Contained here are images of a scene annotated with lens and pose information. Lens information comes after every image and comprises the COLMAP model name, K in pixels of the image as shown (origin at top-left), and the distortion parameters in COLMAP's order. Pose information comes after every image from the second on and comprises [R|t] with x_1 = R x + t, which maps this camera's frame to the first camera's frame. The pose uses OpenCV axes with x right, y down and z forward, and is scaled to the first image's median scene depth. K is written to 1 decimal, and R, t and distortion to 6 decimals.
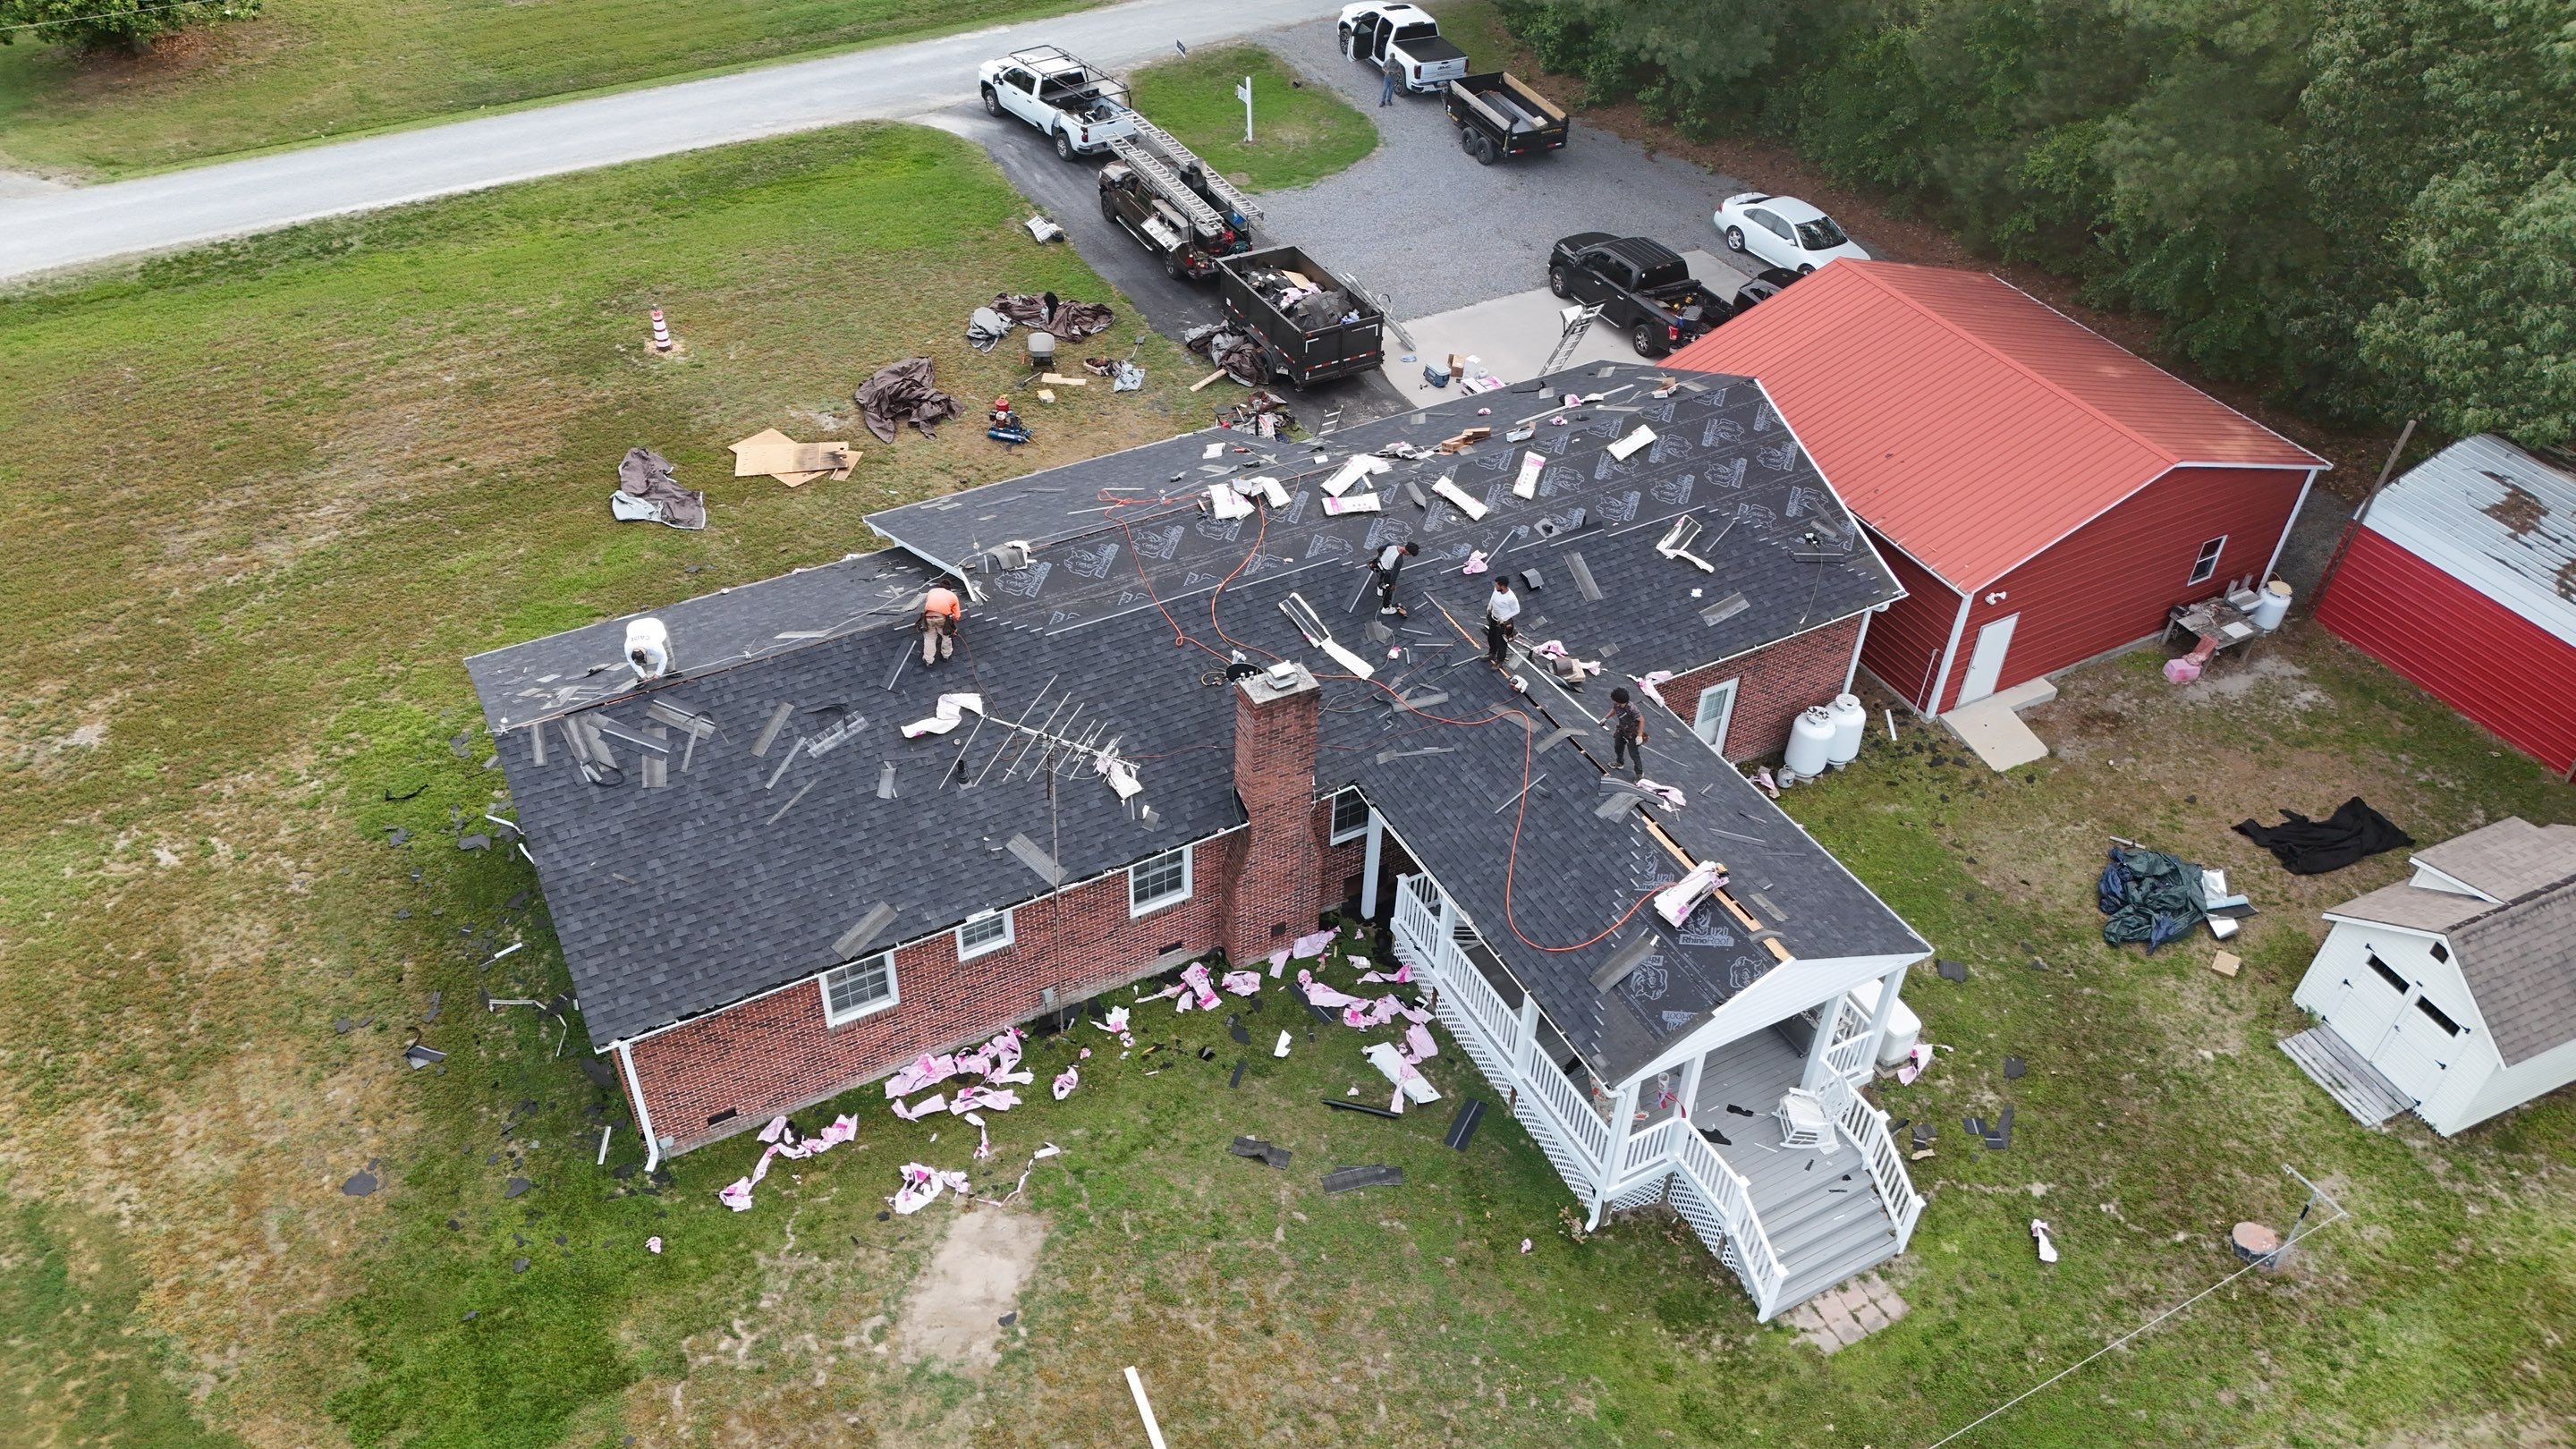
lens RADIAL K [[1827.8, 0, 1293.3], [0, 1827.8, 729.6], [0, 0, 1]] dist [0.053832, -0.045782]
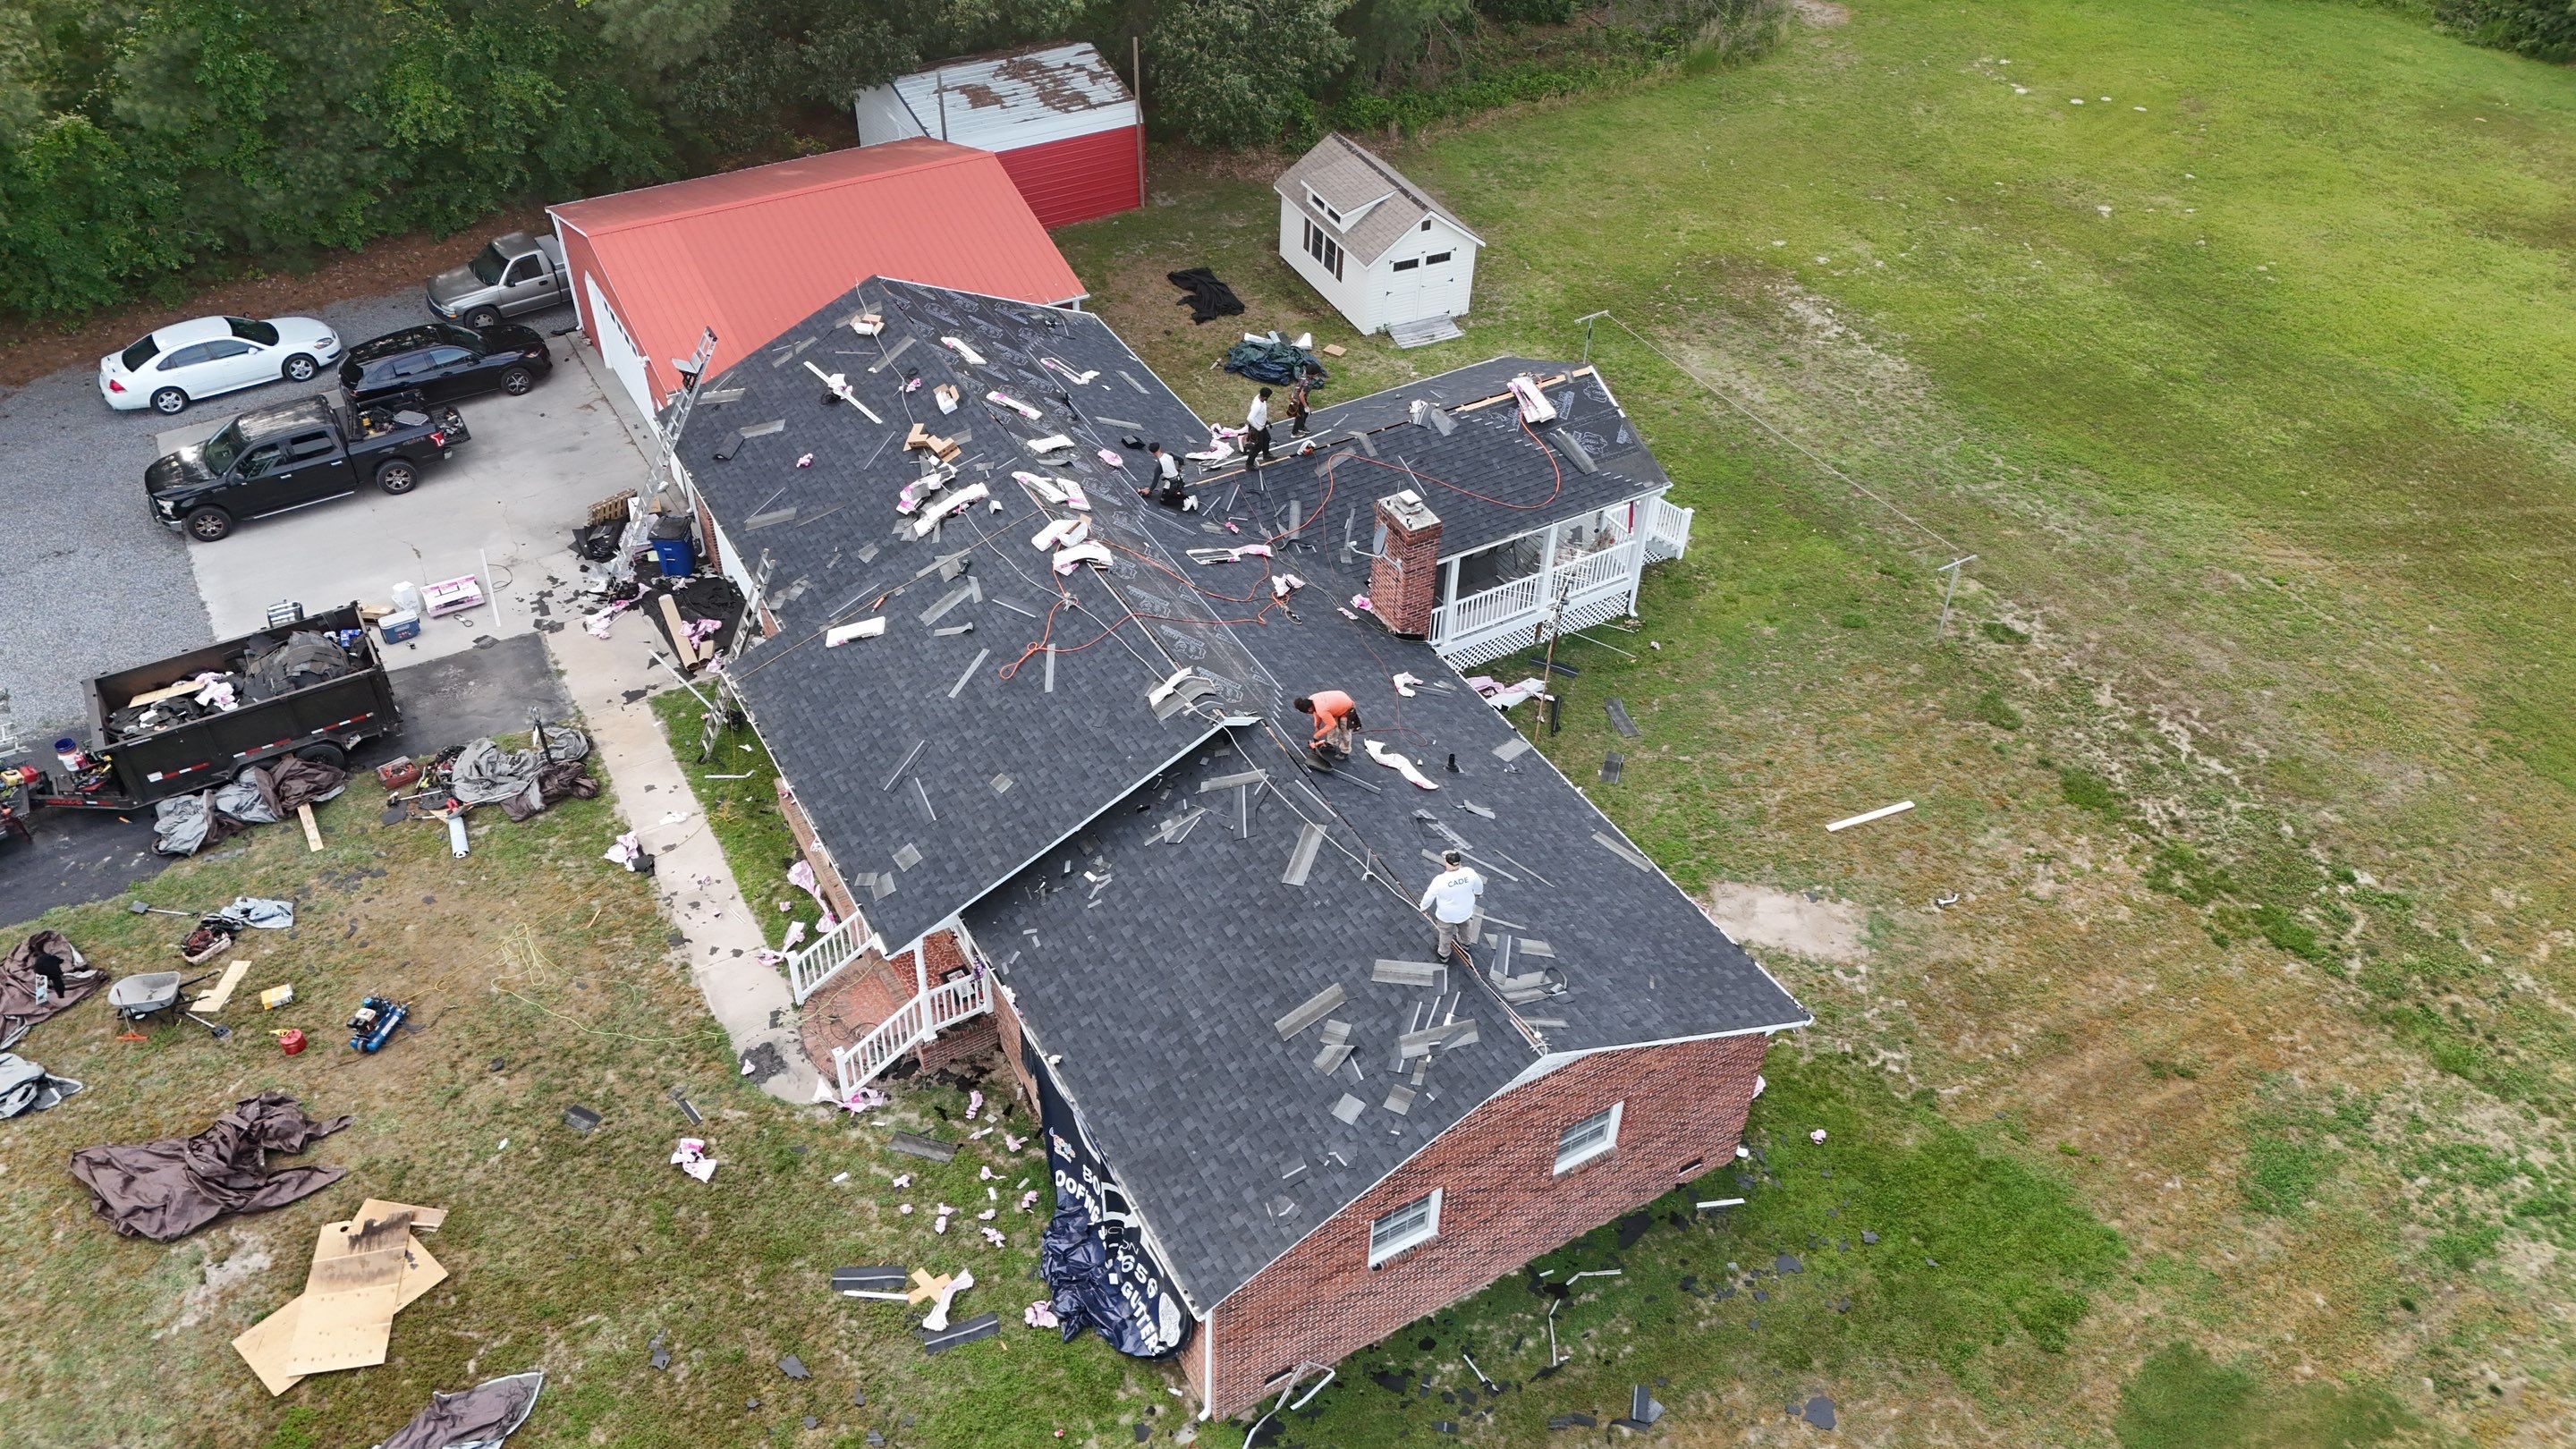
lens RADIAL K [[1935.5, 0, 1264.6], [0, 1935.5, 717.4], [0, 0, 1]] dist [0.060079, -0.061590]
pose [[-0.020473, -0.647420, 0.761859, -0.834614], [0.634334, 0.580591, 0.510426, -0.510115], [-0.772788, 0.493723, 0.398794, 0.547272]]
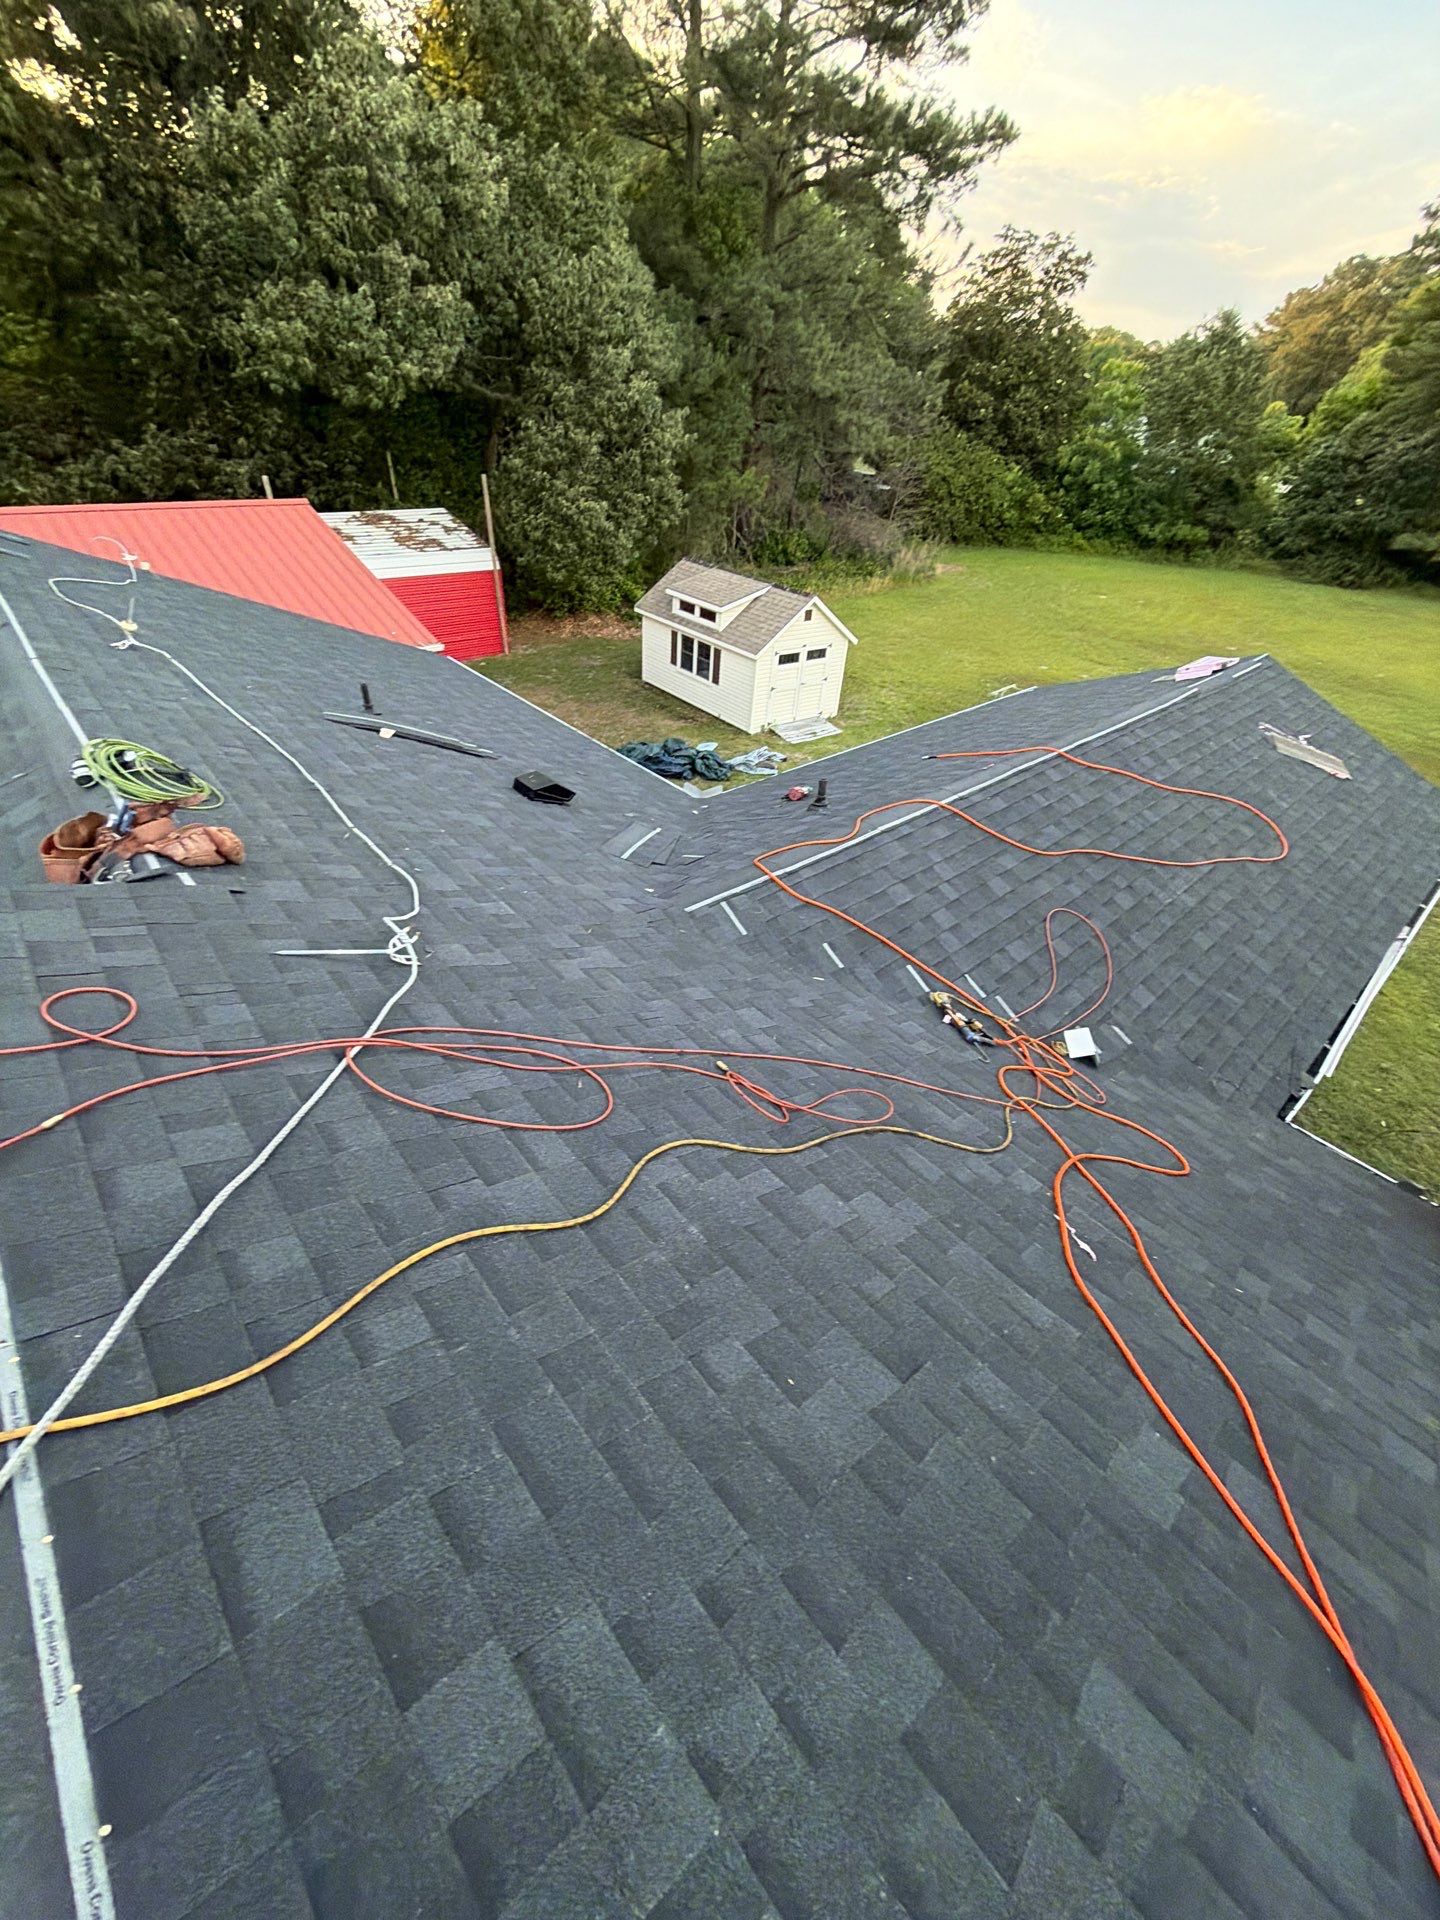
lens RADIAL K [[766.7, 0, 719.5], [0, 766.7, 955.9], [0, 0, 1]] dist [-0.000367, 0.000345]
pose [[-0.230692, -0.605657, 0.761552, -0.039541], [0.580112, 0.542745, 0.607371, -0.142358], [-0.781186, 0.581901, 0.226142, 0.925843]]
